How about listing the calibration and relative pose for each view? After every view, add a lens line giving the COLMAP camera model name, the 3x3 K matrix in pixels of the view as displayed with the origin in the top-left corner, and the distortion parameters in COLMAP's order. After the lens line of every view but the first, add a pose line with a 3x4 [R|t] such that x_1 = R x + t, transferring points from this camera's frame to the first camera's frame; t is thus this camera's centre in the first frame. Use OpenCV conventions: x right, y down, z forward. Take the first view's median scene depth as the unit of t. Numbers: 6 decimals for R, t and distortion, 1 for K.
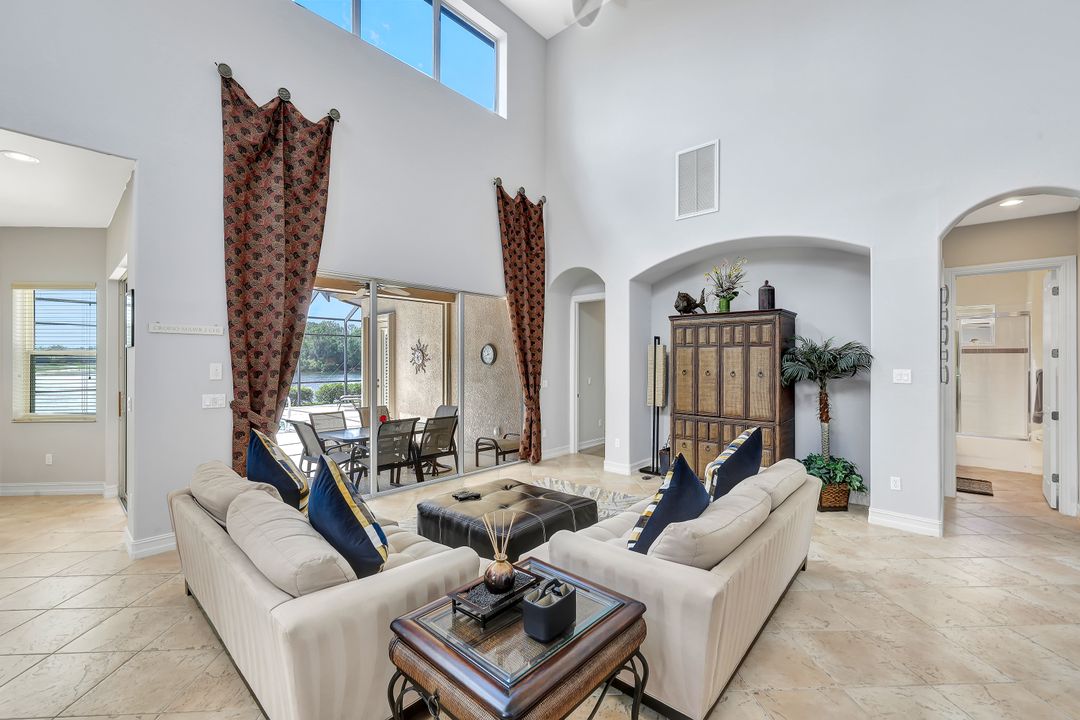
lens RADIAL K [[451.0, 0, 540.0], [0, 451.0, 360.0], [0, 0, 1]] dist [0.001107, 0.000336]
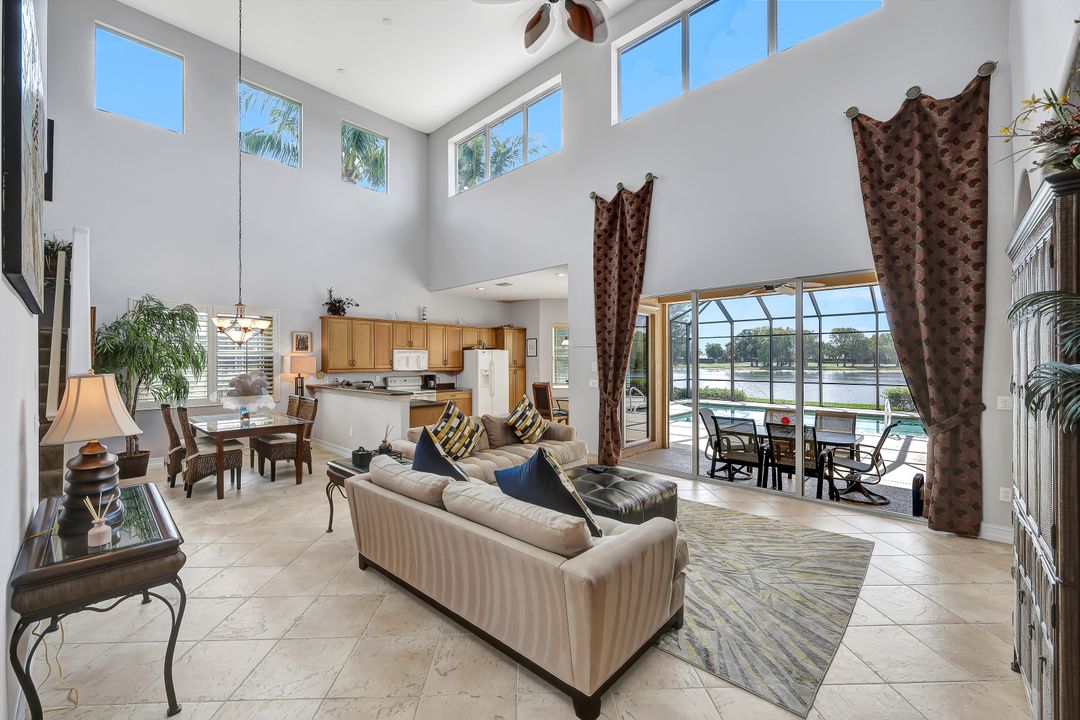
lens RADIAL K [[434.8, 0, 540.0], [0, 434.8, 360.0], [0, 0, 1]] dist [-0.000247, -0.000002]
pose [[-0.019380, -0.001588, -0.999811, 0.753271], [0.003560, 0.999992, -0.001658, 0.001313], [0.999806, -0.003591, -0.019374, 0.622057]]
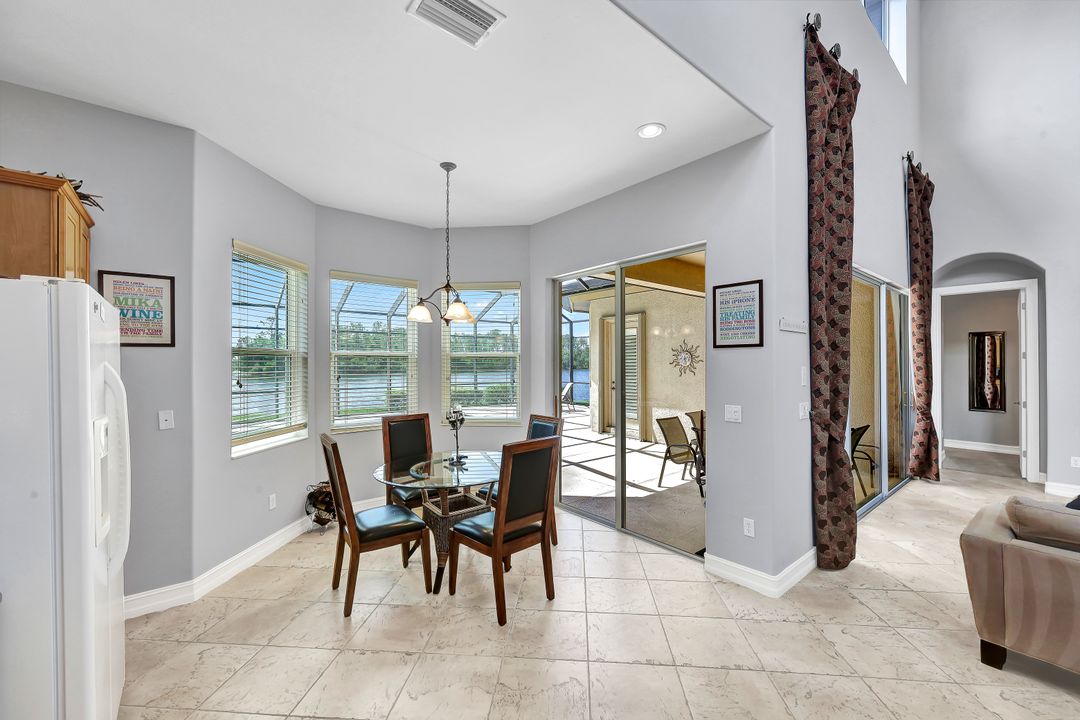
lens RADIAL K [[436.2, 0, 541.0], [0, 436.2, 359.2], [0, 0, 1]] dist [-0.007179, 0.000041]
pose [[0.990742, -0.002529, -0.135733, -0.830097], [0.001735, 0.999981, -0.005963, -0.001045], [0.135745, 0.005673, 0.990728, 0.091740]]
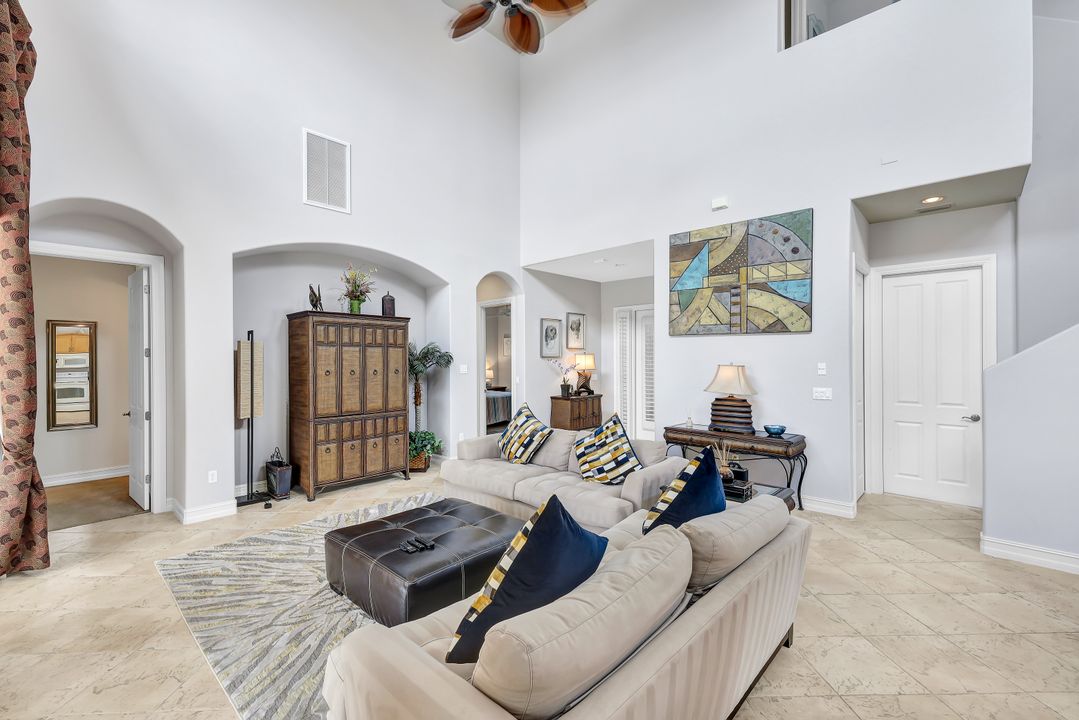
lens RADIAL K [[453.4, 0, 539.5], [0, 453.4, 360.0], [0, 0, 1]] dist [-0.000397, -0.000071]
pose [[0.021944, -0.003179, 0.999754, -0.638407], [0.004290, 0.999986, 0.003086, -0.000337], [-0.999750, 0.004222, 0.021957, 0.563577]]
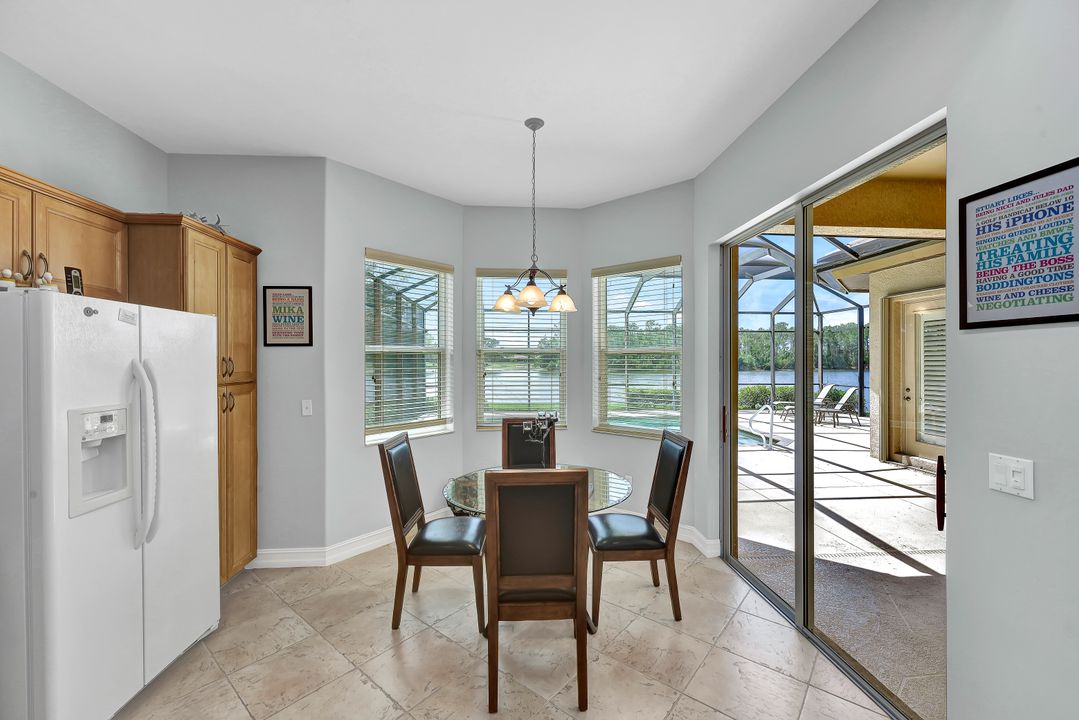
lens RADIAL K [[434.4, 0, 539.5], [0, 434.4, 360.0], [0, 0, 1]] dist [-0.000247, -0.000002]
pose [[0.727336, -0.000196, -0.686281, -0.678024], [0.000918, 0.999999, 0.000687, -0.000142], [0.686280, -0.001130, 0.727336, 0.330083]]
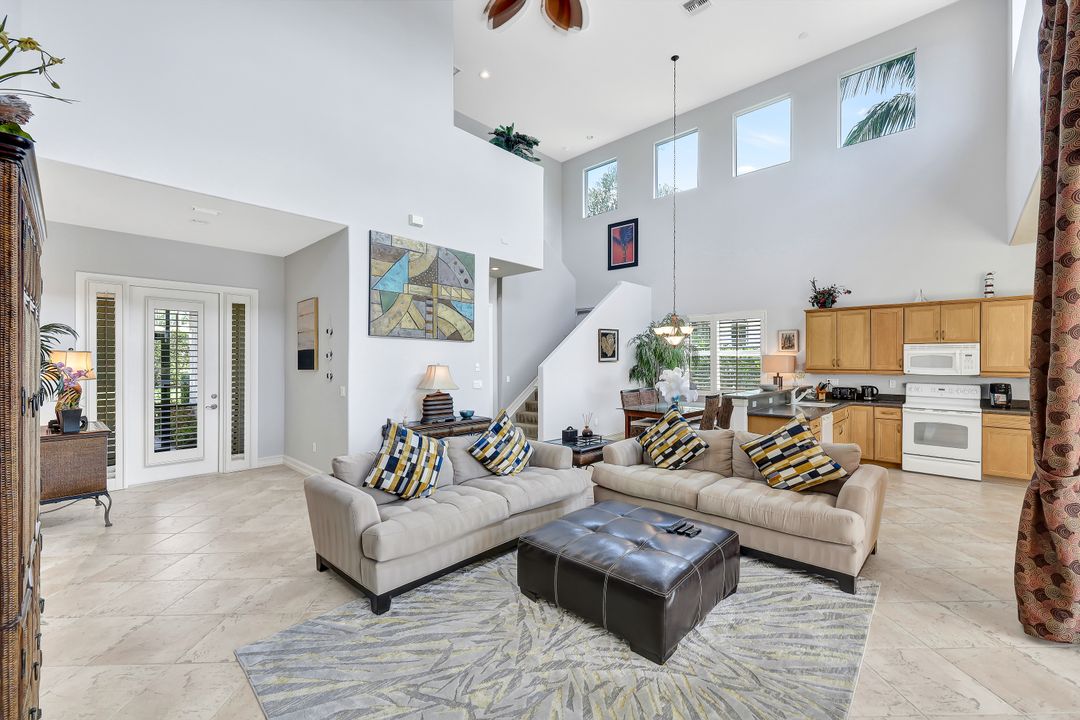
lens RADIAL K [[444.2, 0, 540.1], [0, 444.2, 363.0], [0, 0, 1]] dist [0.001035, 0.000081]
pose [[-0.999810, -0.002077, 0.019396, 0.058050], [-0.001949, 0.999976, 0.006609, 0.001118], [-0.019409, 0.006570, -0.999790, 1.288140]]
